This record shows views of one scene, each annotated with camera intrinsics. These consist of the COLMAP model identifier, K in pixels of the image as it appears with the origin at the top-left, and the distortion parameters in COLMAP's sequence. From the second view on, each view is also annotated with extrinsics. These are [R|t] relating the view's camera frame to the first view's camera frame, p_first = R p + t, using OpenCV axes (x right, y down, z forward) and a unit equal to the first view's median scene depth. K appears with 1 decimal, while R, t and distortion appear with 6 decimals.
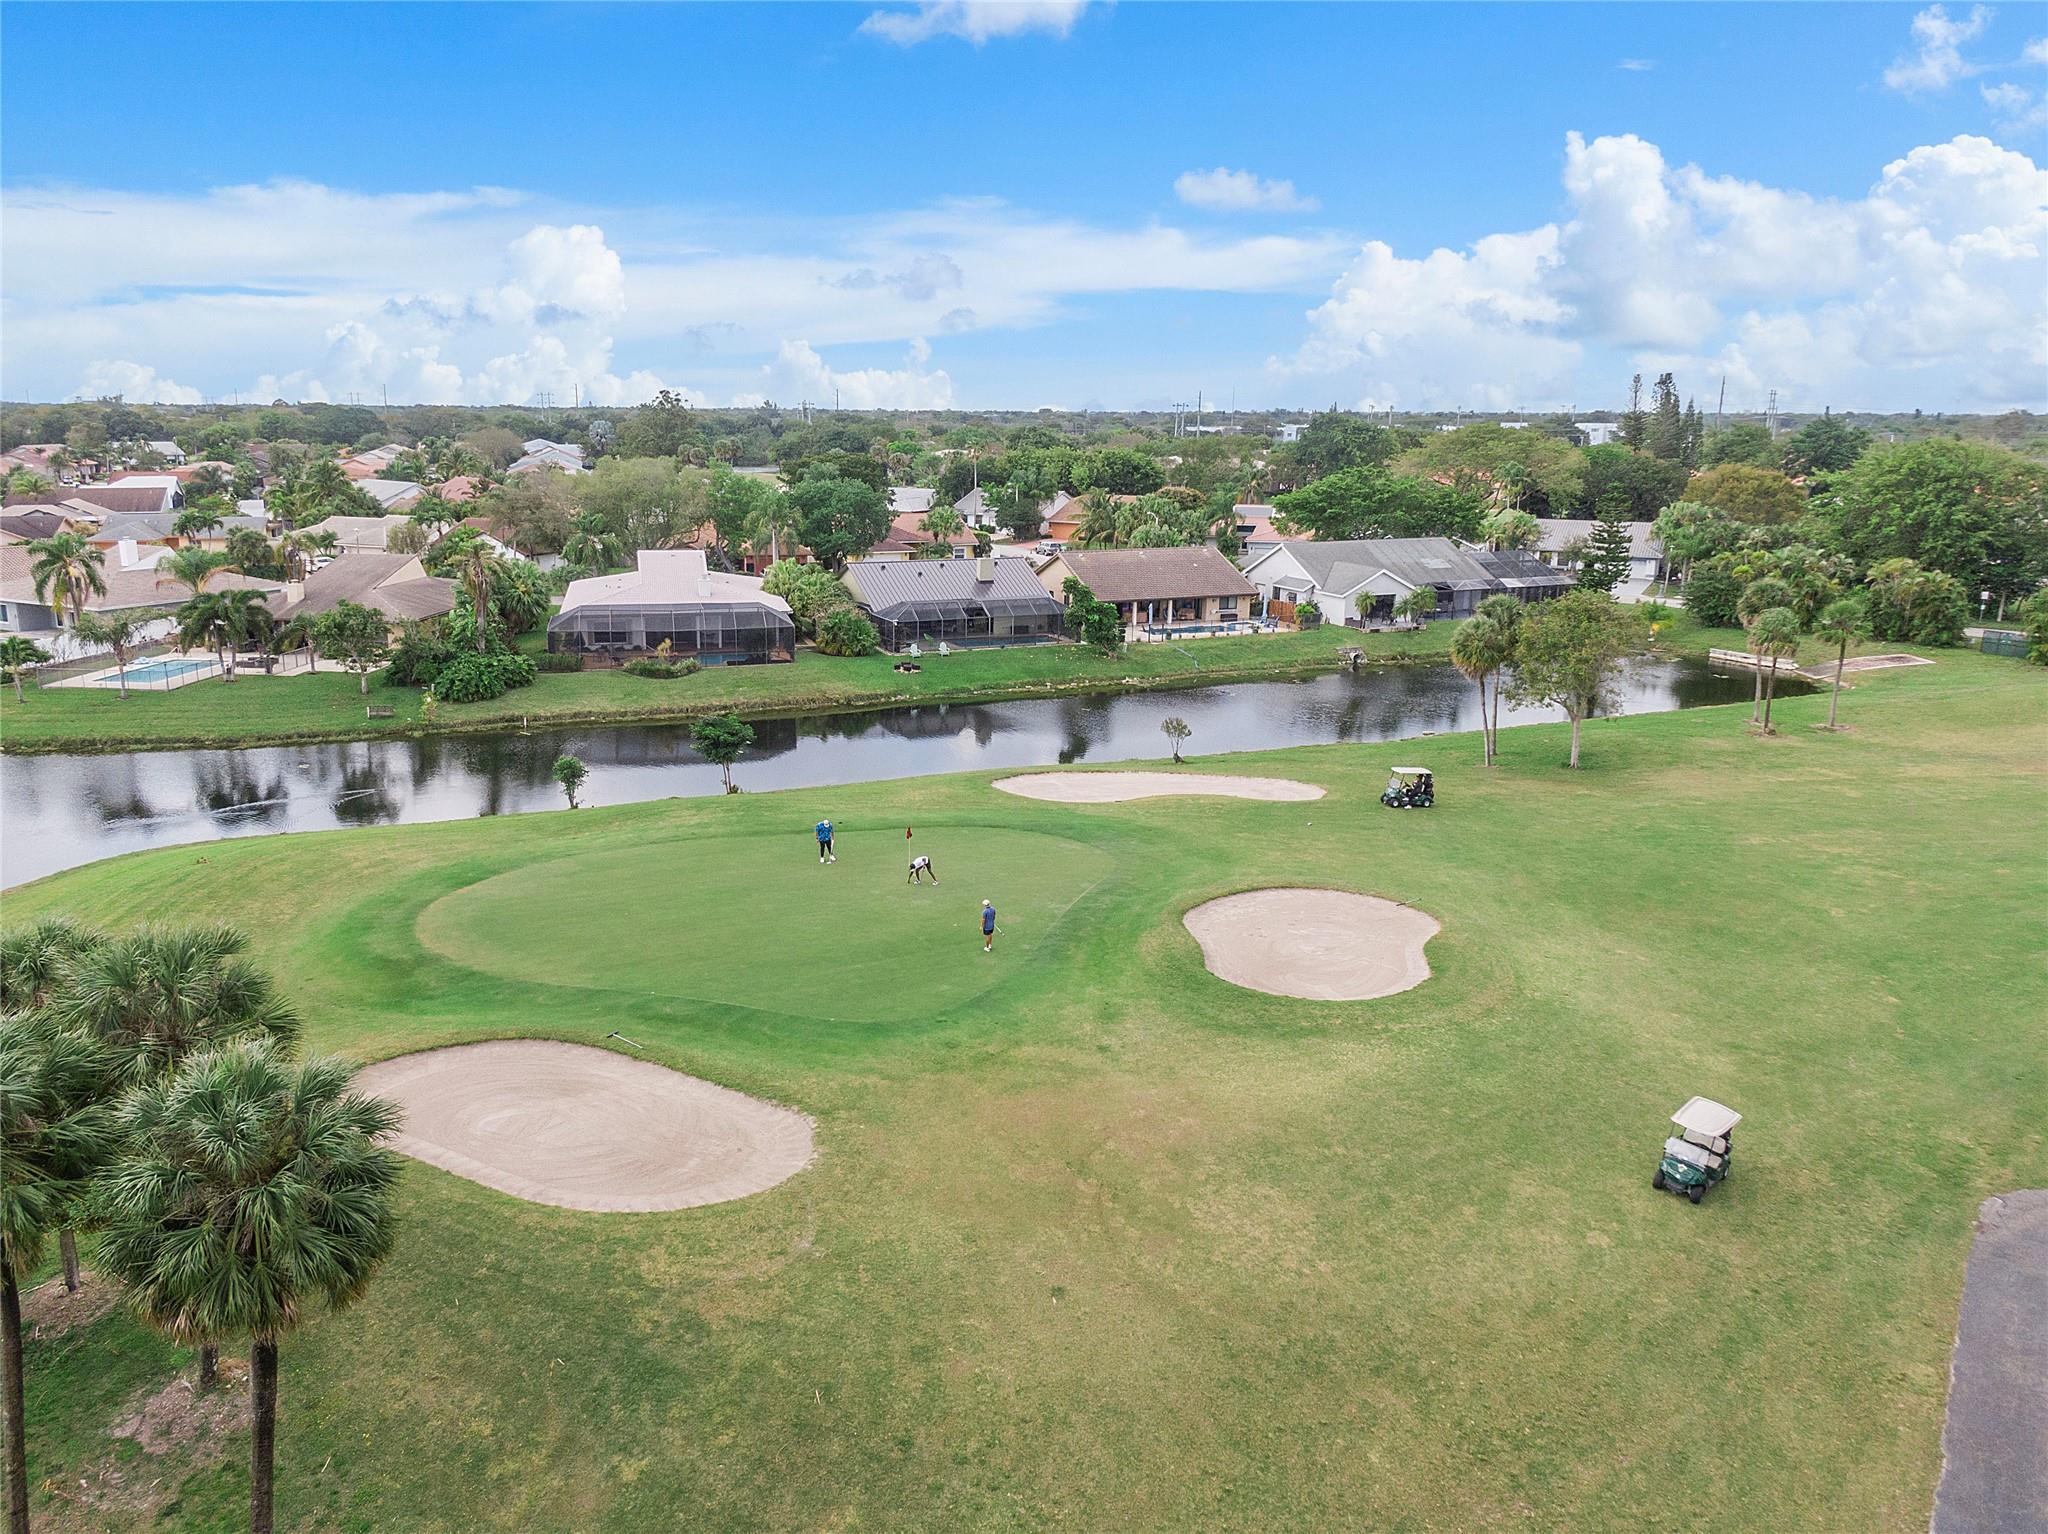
lens RADIAL K [[1449.6, 0, 993.7], [0, 1449.6, 800.8], [0, 0, 1]] dist [0.043299, -0.078614]
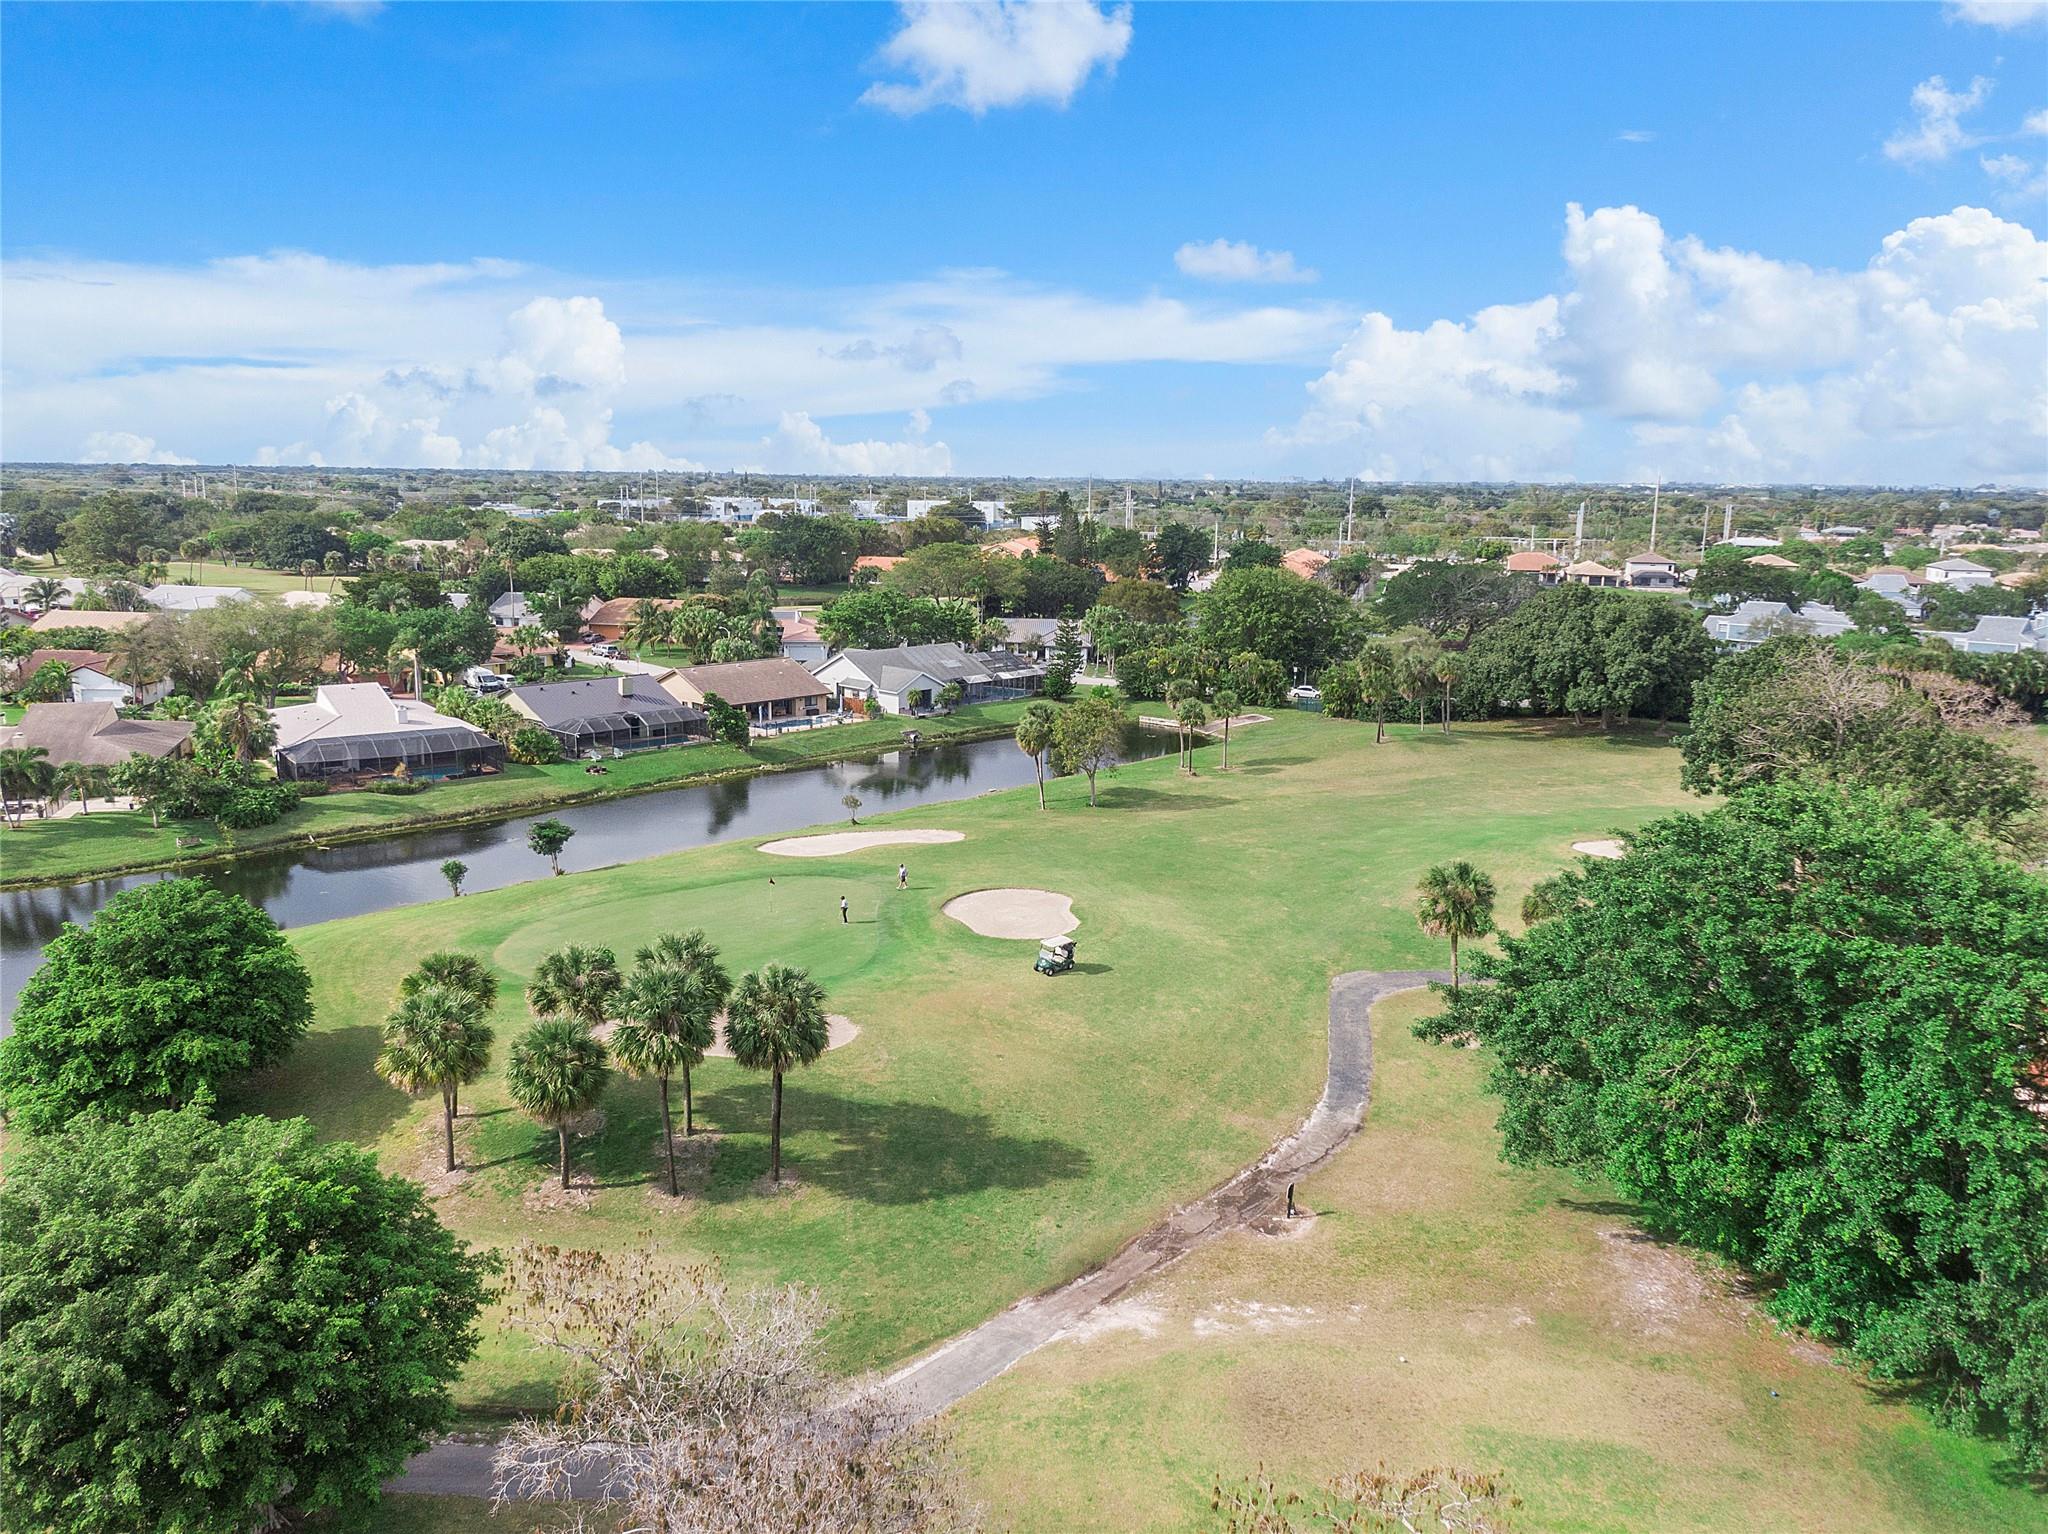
lens RADIAL K [[1488.6, 0, 1004.5], [0, 1488.6, 704.3], [0, 0, 1]] dist [0.031766, -0.003621]
pose [[0.918199, -0.055637, 0.392192, -0.327476], [0.095834, 0.991875, -0.083659, -0.006749], [-0.384351, 0.114401, 0.916071, -0.476546]]
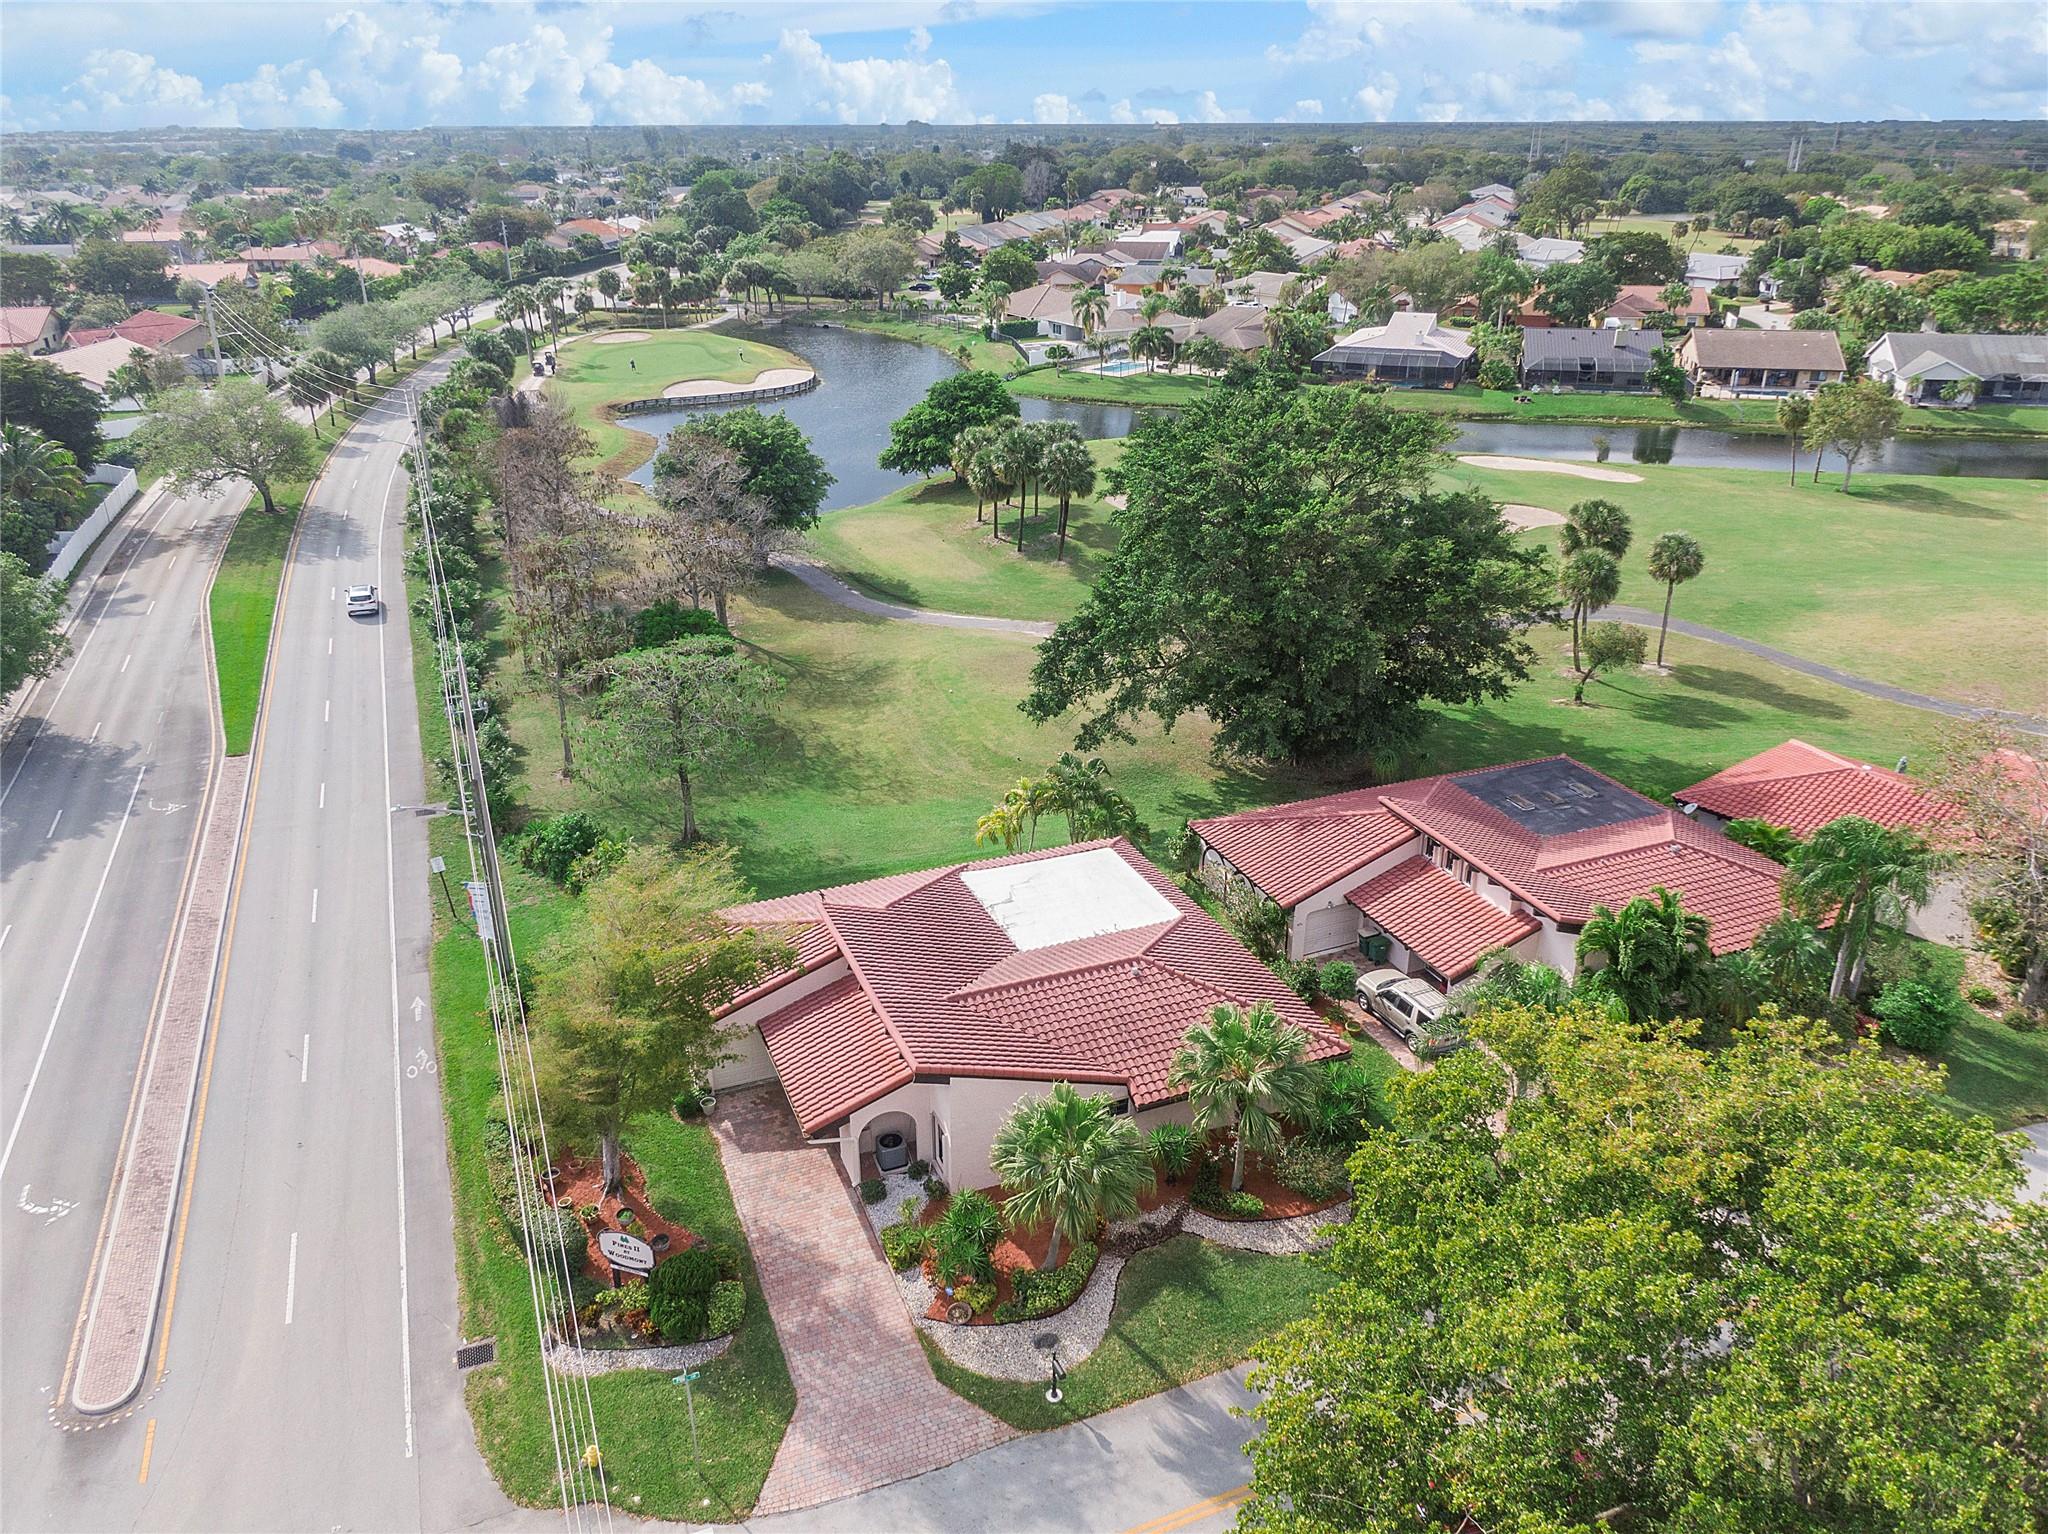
lens RADIAL K [[1460.7, 0, 1024.0], [0, 1460.7, 767.0], [0, 0, 1]] dist [0.046021, -0.072554]
pose [[0.808554, 0.222818, -0.544603, 0.625344], [-0.137977, 0.971521, 0.192638, 0.086013], [0.572016, -0.080615, 0.816271, -0.875819]]
